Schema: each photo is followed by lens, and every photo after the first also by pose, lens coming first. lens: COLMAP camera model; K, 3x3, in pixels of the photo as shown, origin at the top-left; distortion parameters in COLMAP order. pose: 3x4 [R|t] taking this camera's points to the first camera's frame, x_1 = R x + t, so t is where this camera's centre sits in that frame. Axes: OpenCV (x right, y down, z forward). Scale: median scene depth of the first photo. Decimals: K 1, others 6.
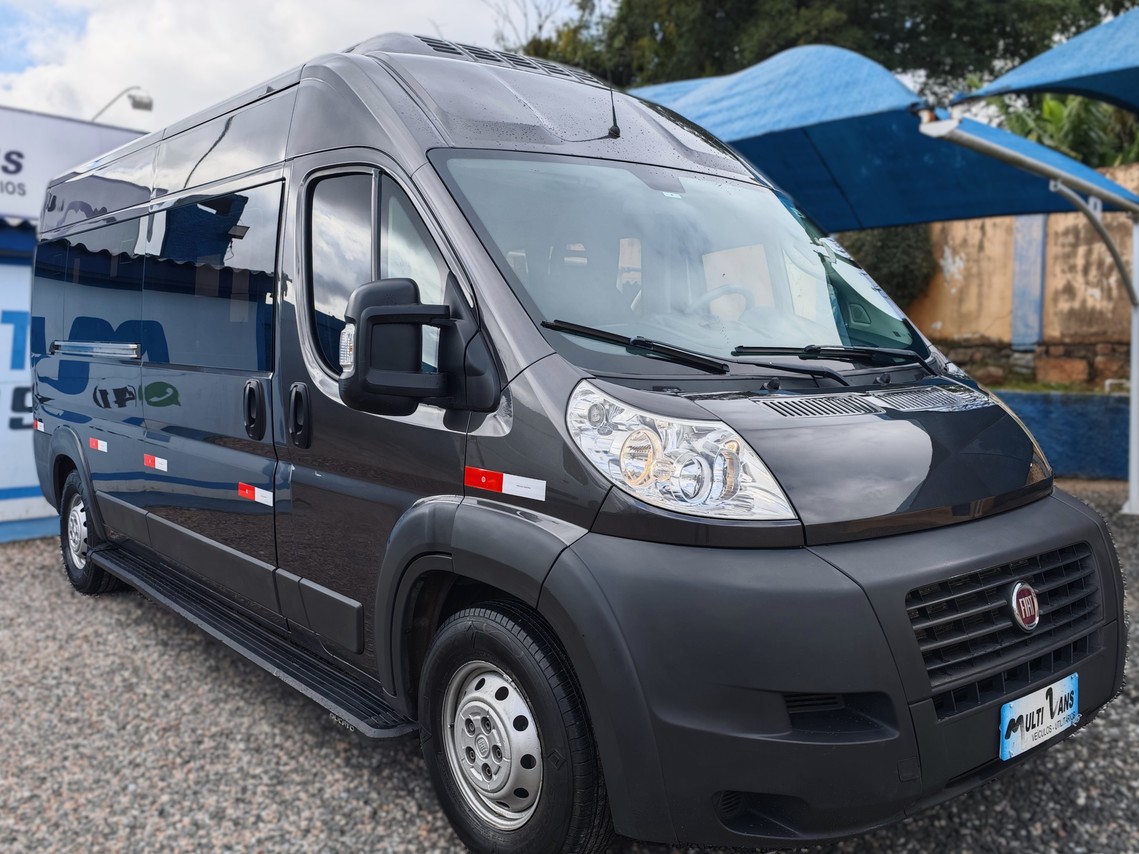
lens RADIAL K [[963.4, 0, 569.5], [0, 963.4, 427.0], [0, 0, 1]] dist [0.008245, 0.007645]
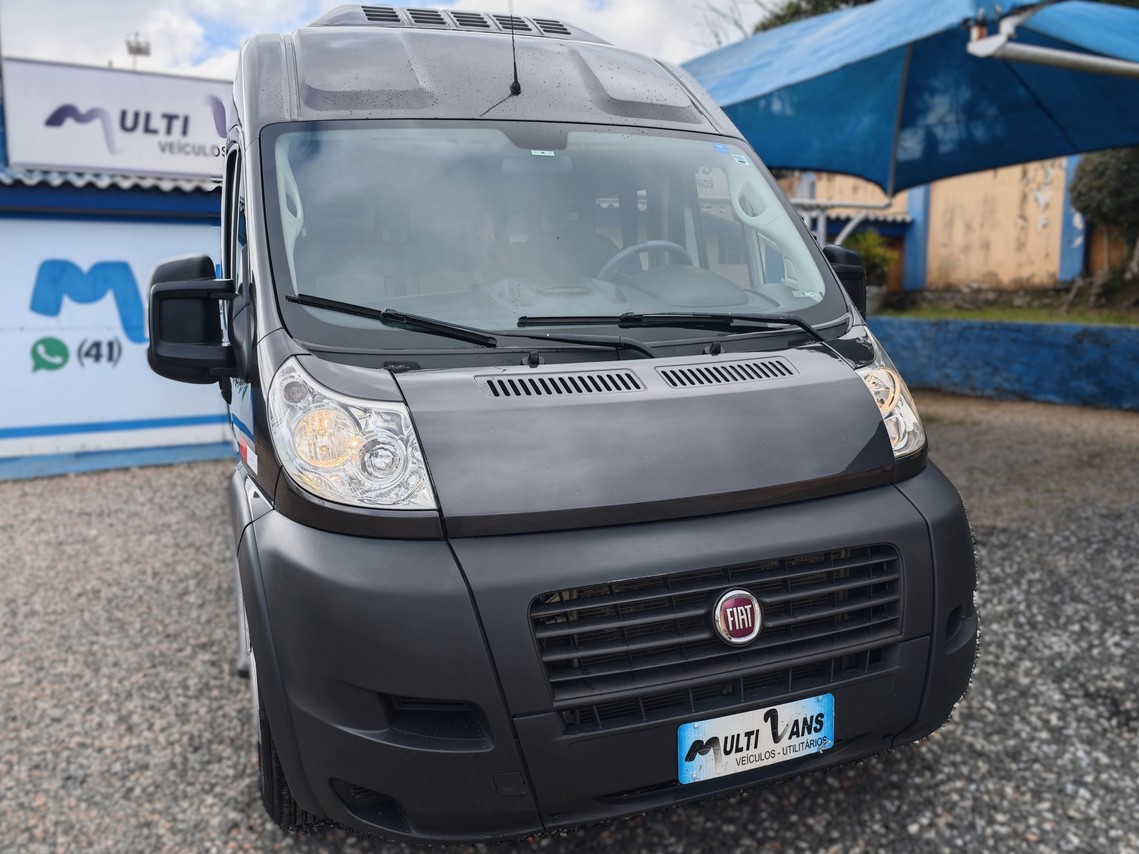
lens RADIAL K [[887.8, 0, 569.5], [0, 887.8, 427.0], [0, 0, 1]] dist [0.030106, -0.038309]
pose [[0.956243, 0.034021, -0.290588, 0.542965], [-0.011066, 0.996711, 0.080275, -0.051618], [0.292363, -0.073546, 0.953475, 0.182871]]
